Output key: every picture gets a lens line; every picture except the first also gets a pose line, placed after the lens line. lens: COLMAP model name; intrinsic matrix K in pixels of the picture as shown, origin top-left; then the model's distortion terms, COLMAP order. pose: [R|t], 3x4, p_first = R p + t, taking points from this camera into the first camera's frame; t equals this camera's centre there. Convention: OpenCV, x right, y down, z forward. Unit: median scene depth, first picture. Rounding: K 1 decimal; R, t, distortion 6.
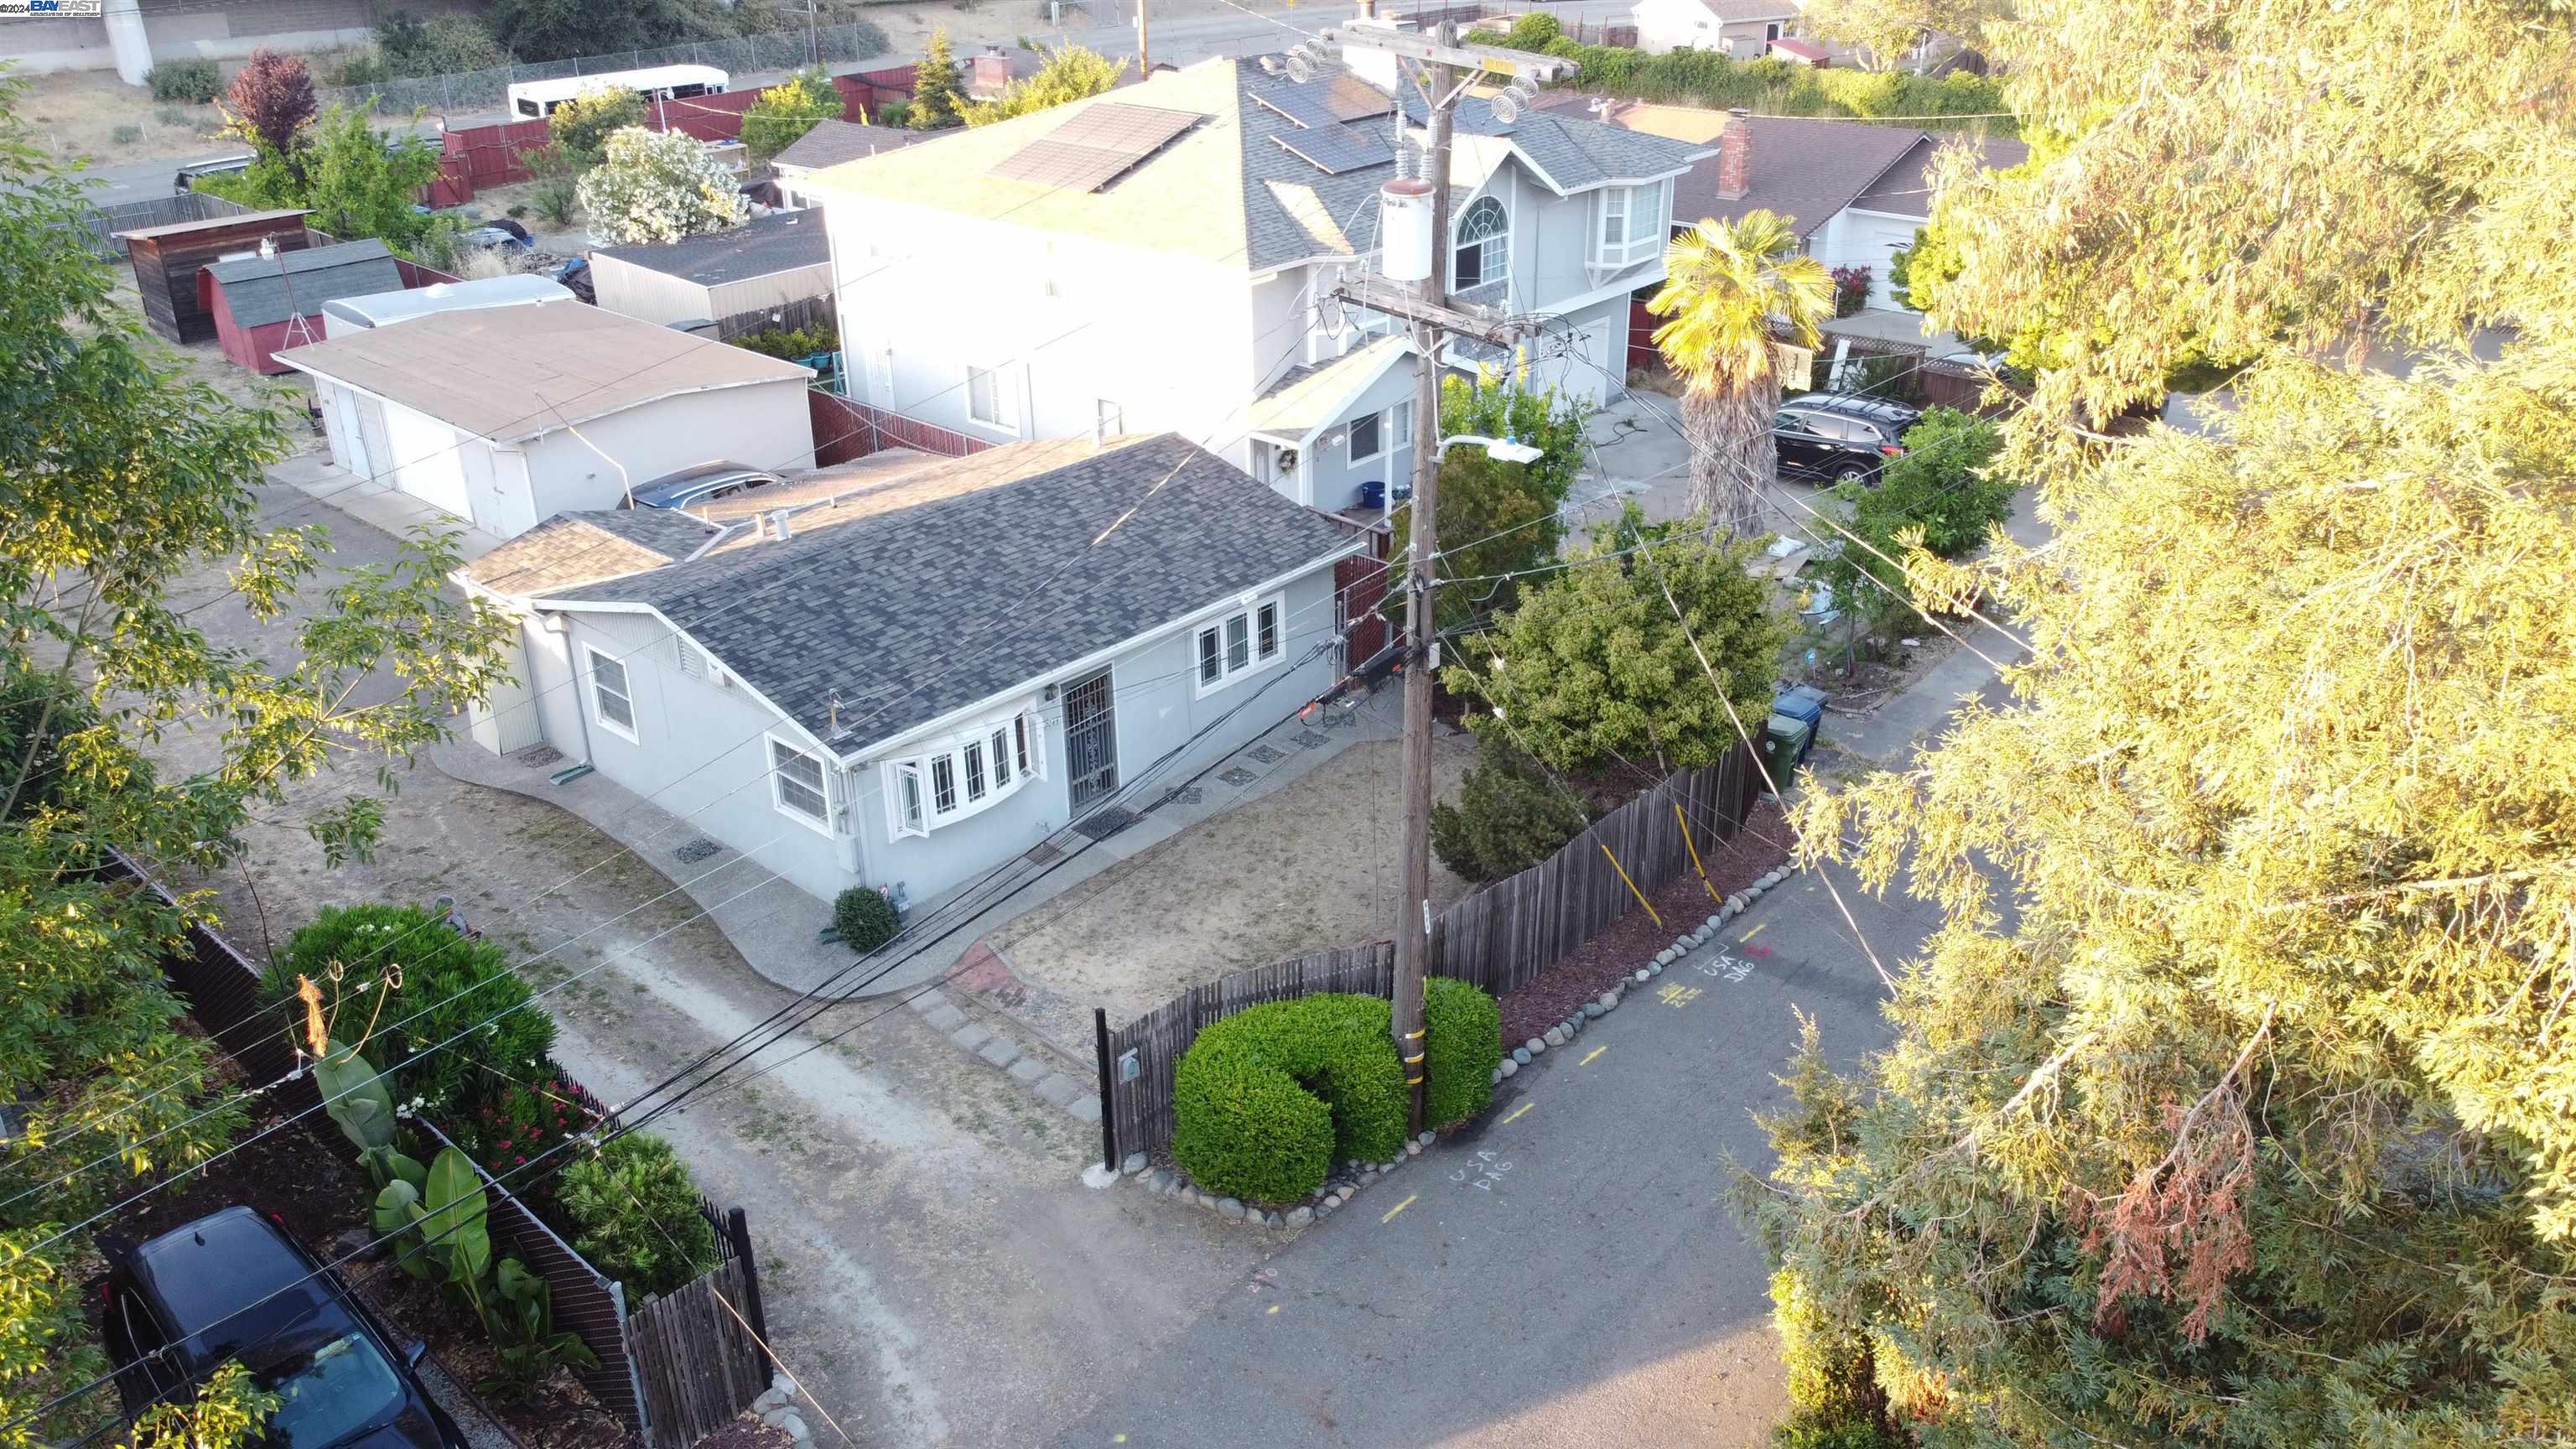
lens RADIAL K [[1947.0, 0, 1293.3], [0, 1947.0, 708.9], [0, 0, 1]] dist [0.006924, -0.008910]
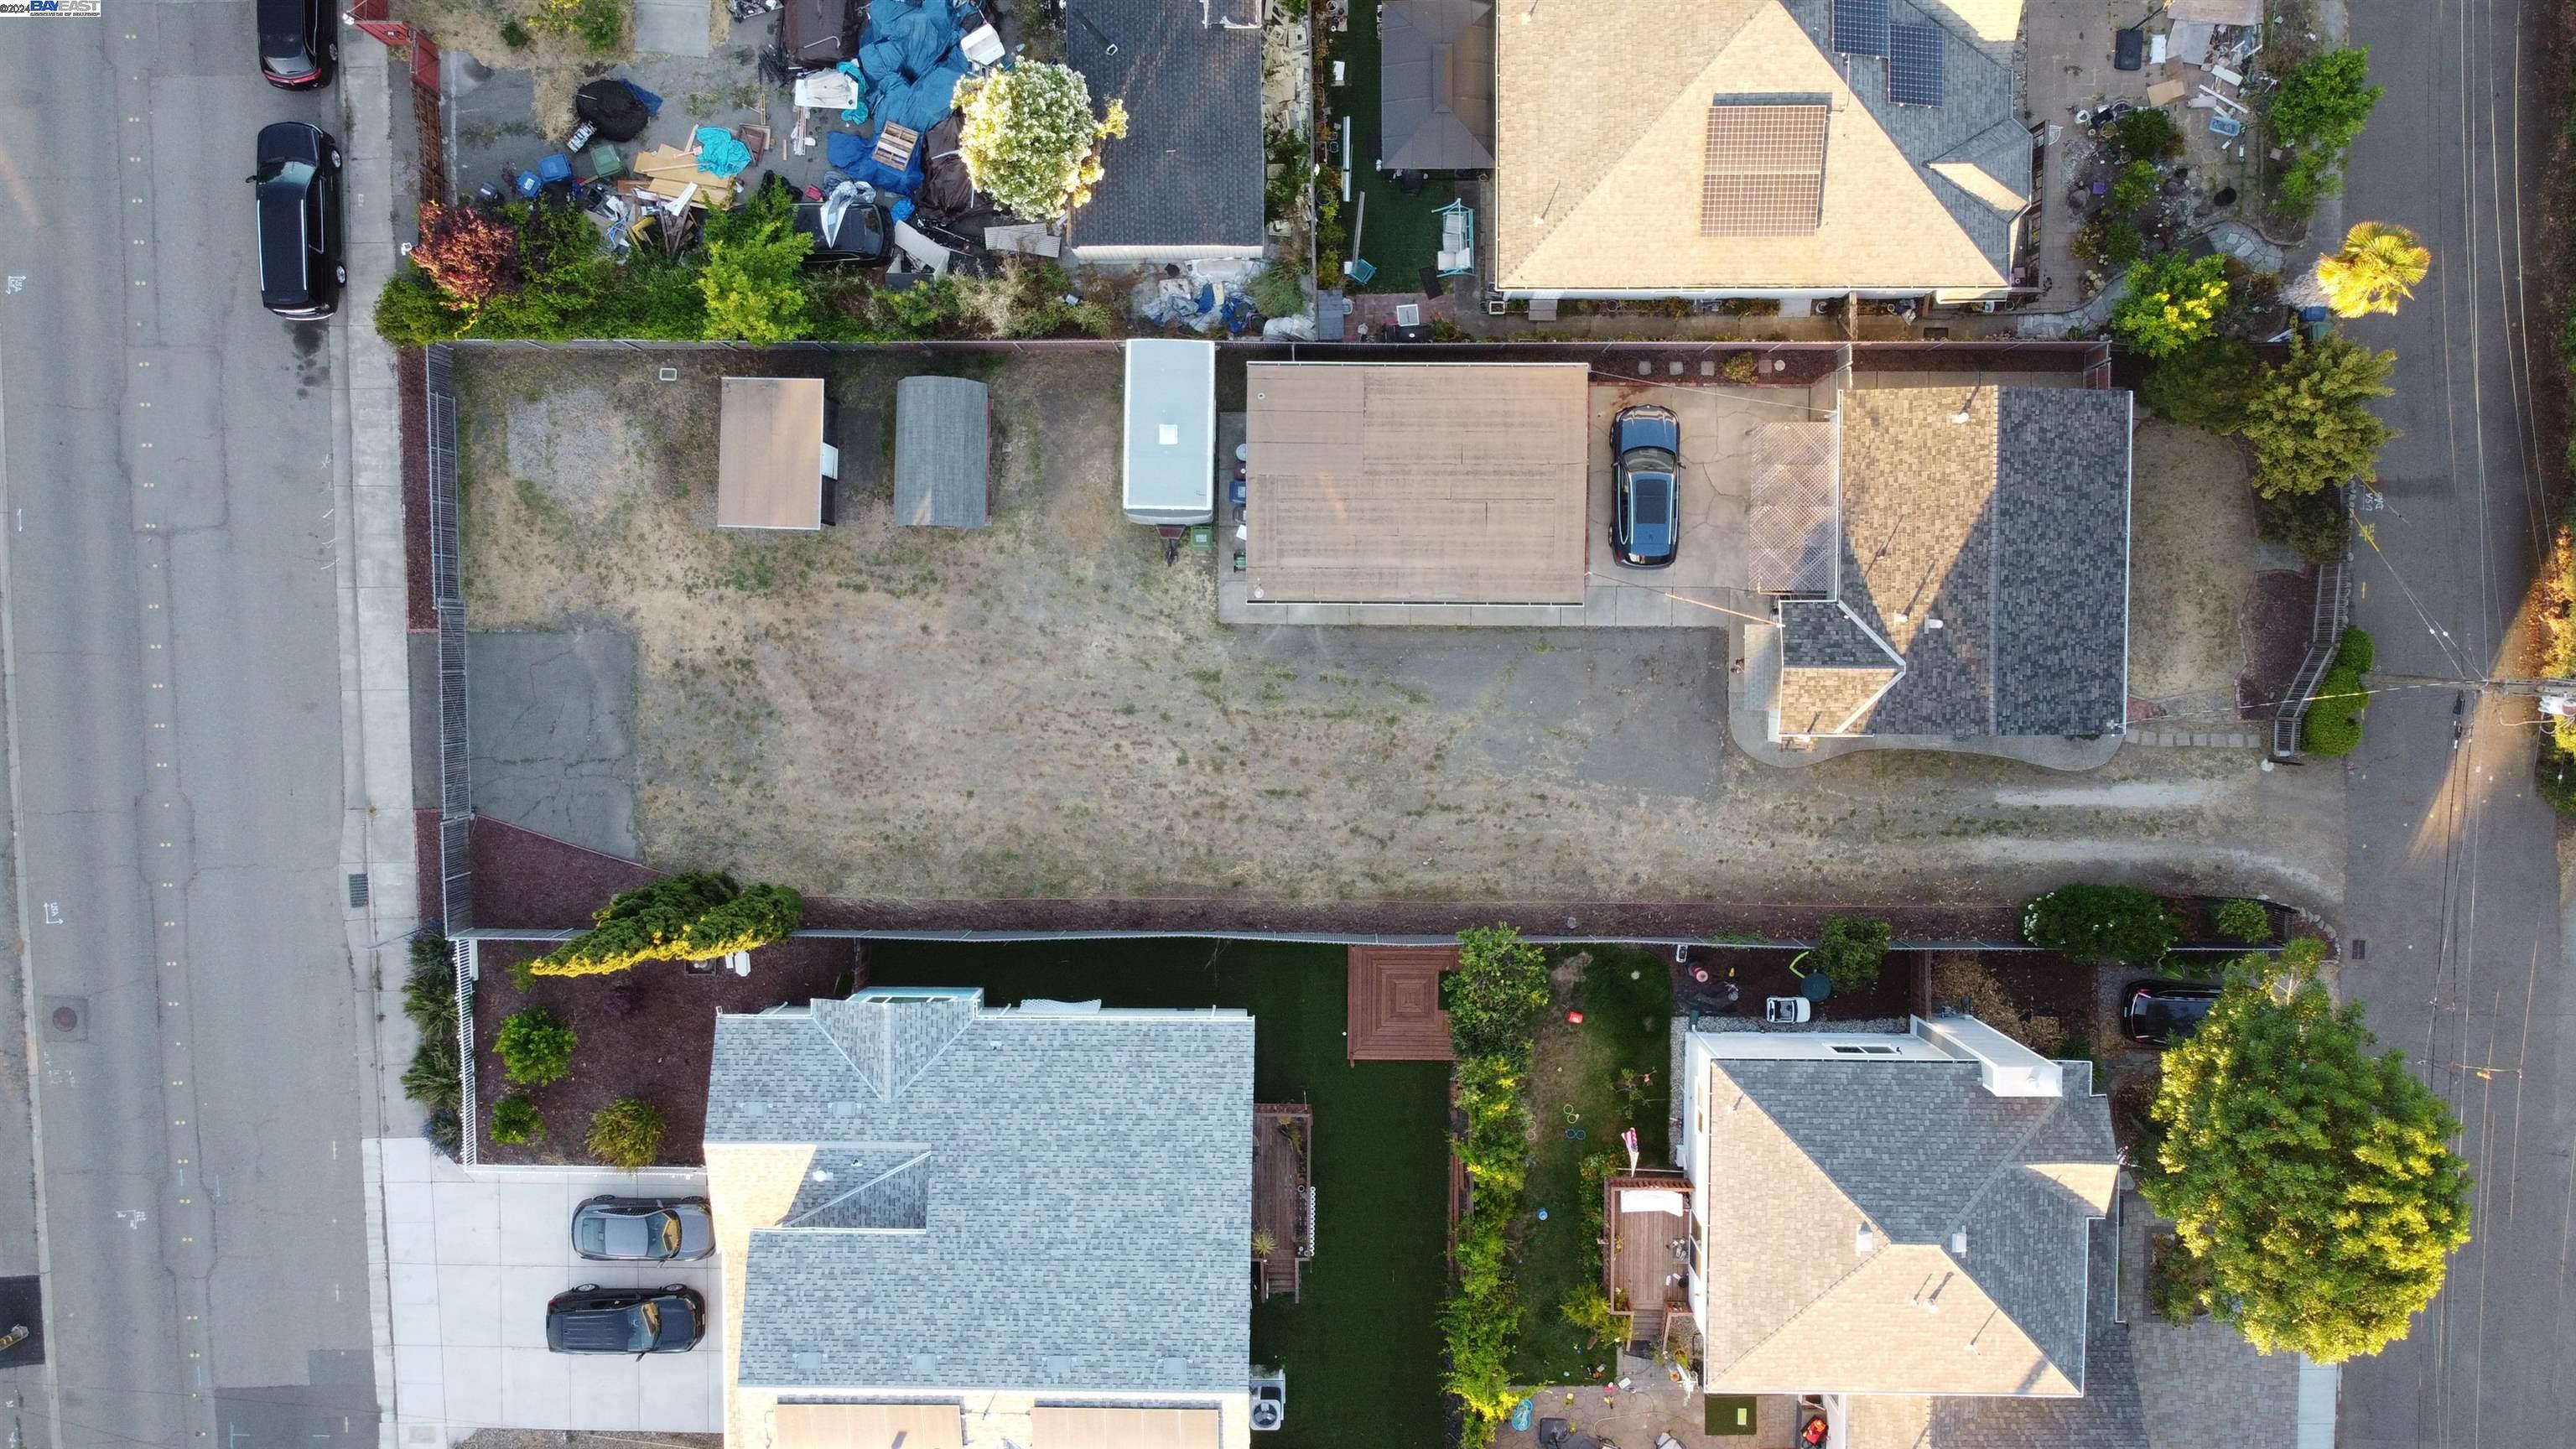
lens RADIAL K [[1946.1, 0, 1299.7], [0, 1946.1, 708.1], [0, 0, 1]] dist [0.006684, -0.016595]
pose [[0.744461, -0.667340, -0.020882, -0.739324], [0.290903, 0.296052, 0.909796, -1.978303], [-0.600961, -0.683382, 0.414530, 0.526161]]
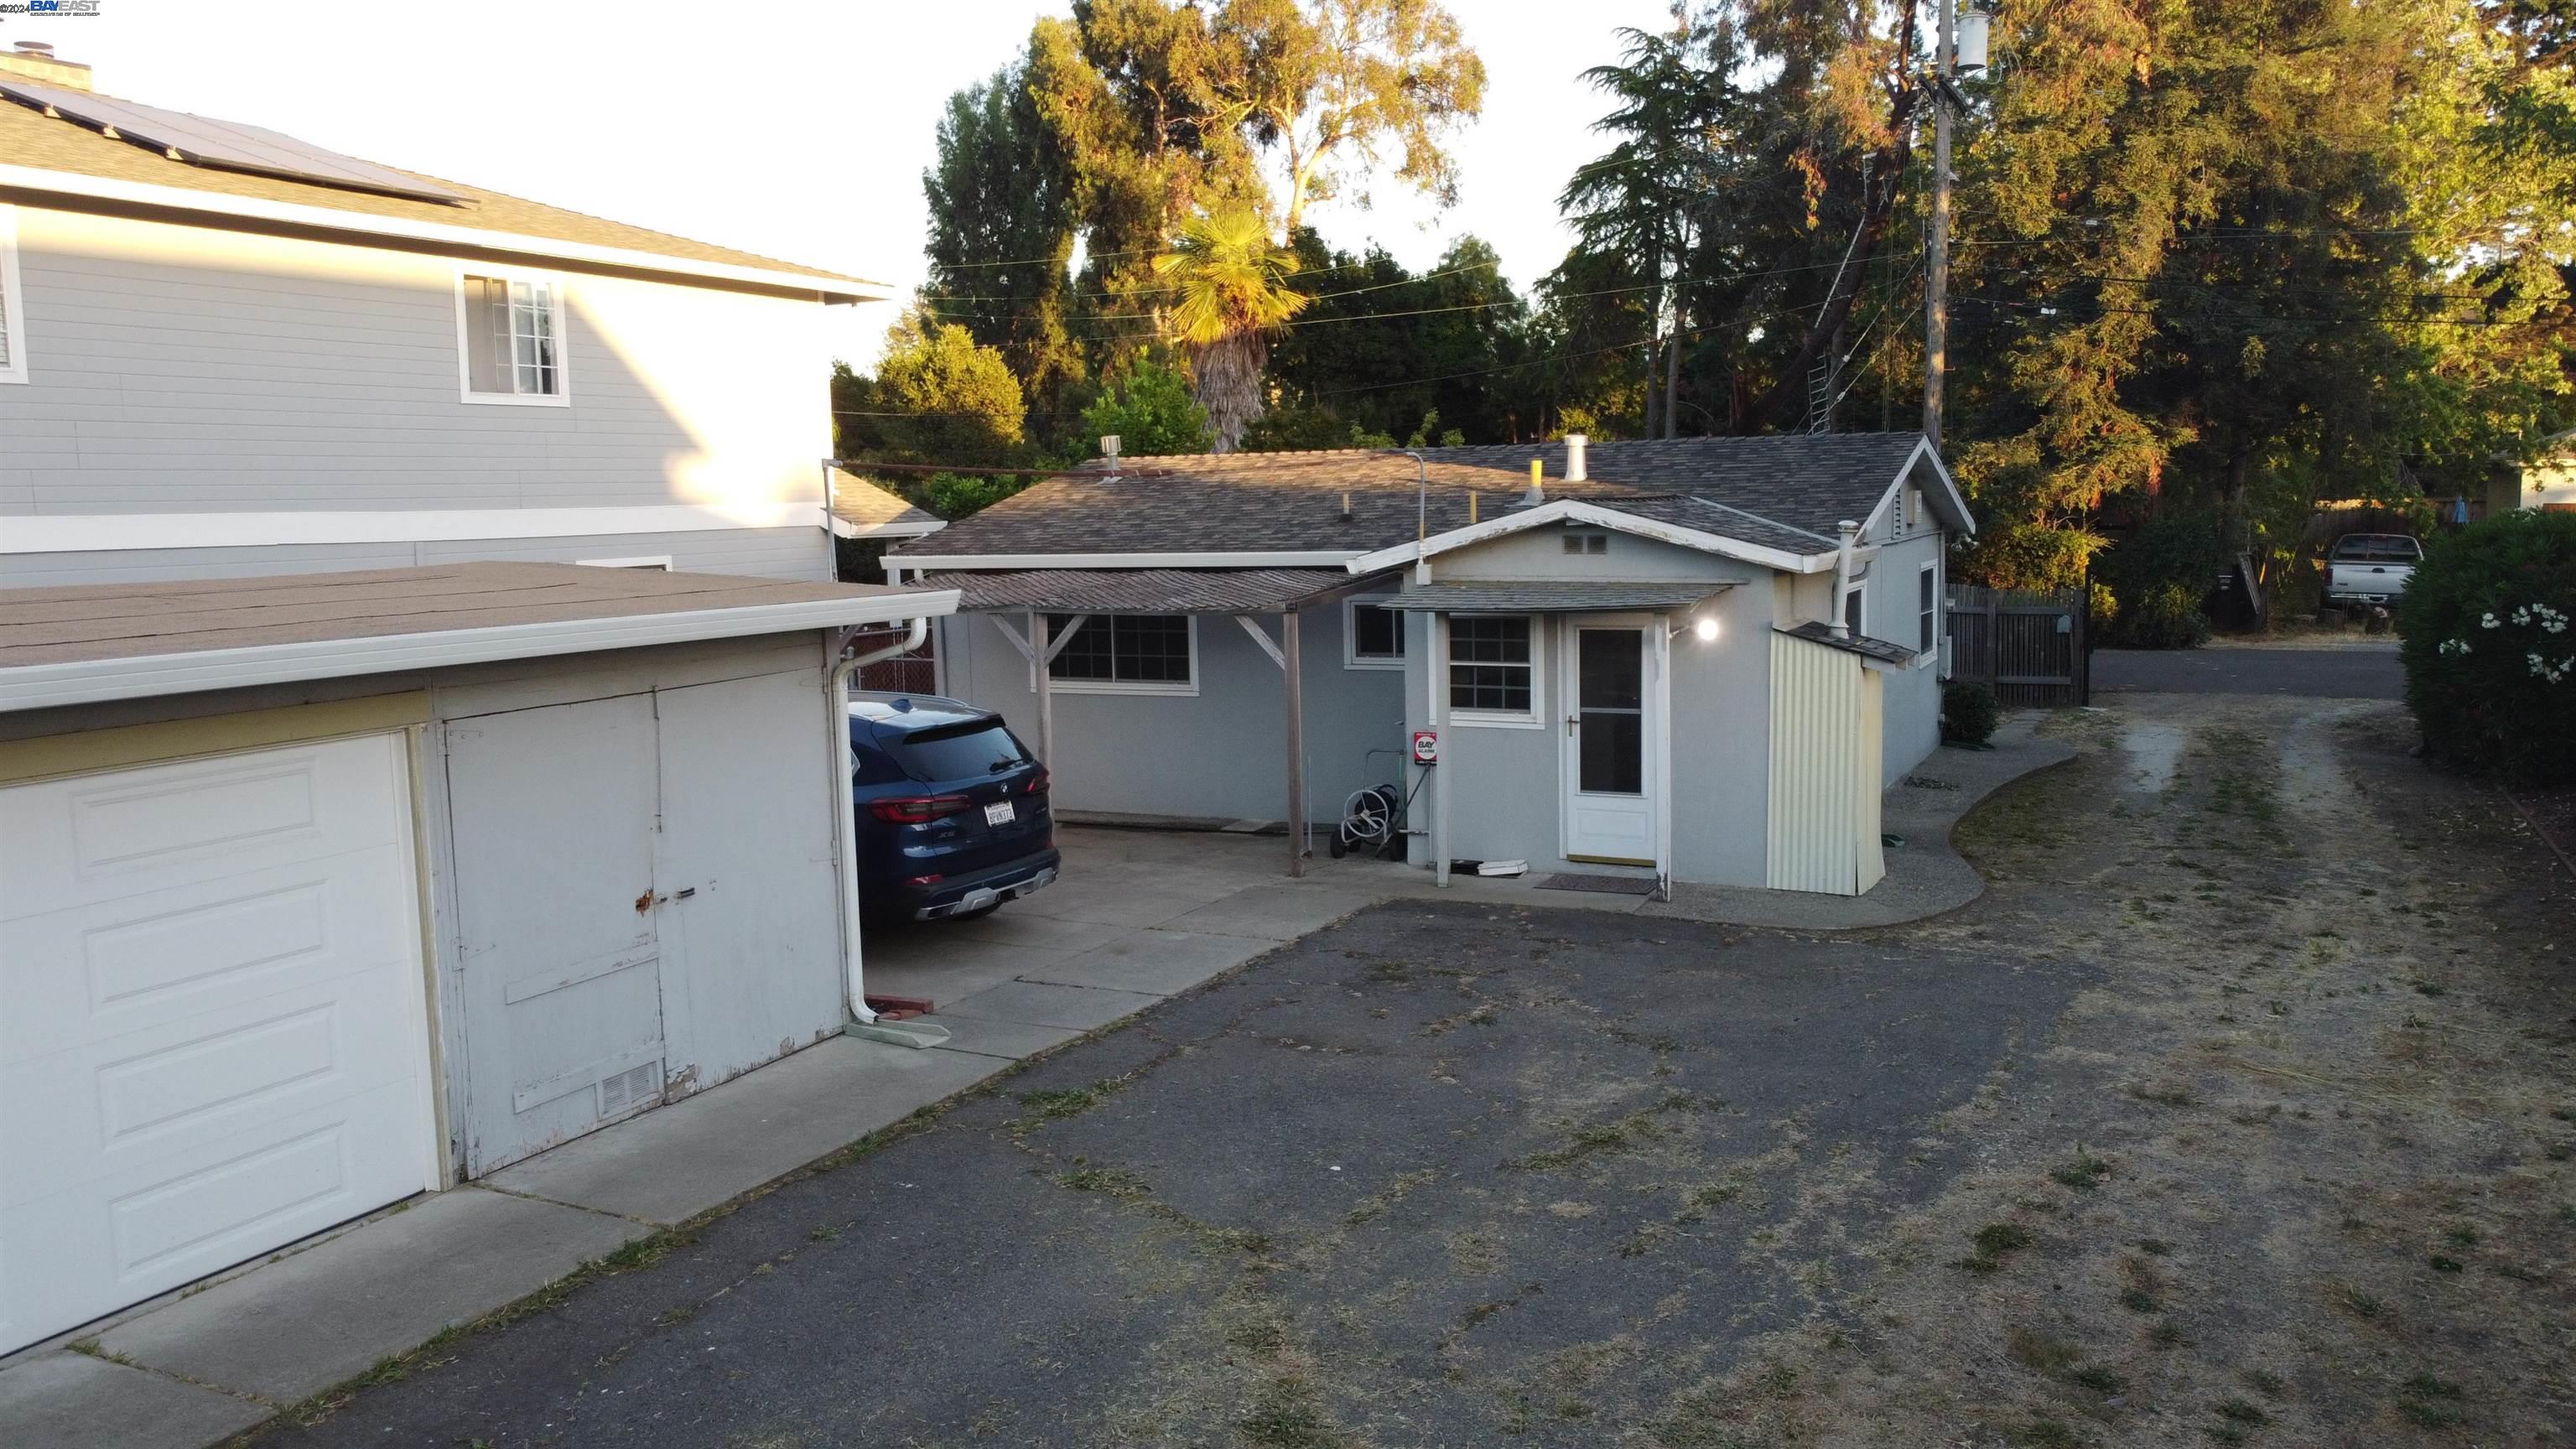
lens RADIAL K [[1951.2, 0, 1293.8], [0, 1951.2, 709.3], [0, 0, 1]] dist [-0.000055, -0.005591]
pose [[-0.276572, -0.084241, 0.957294, -0.888102], [0.435551, 0.876974, 0.203008, -0.196012], [-0.856623, 0.473096, -0.205855, 1.260795]]
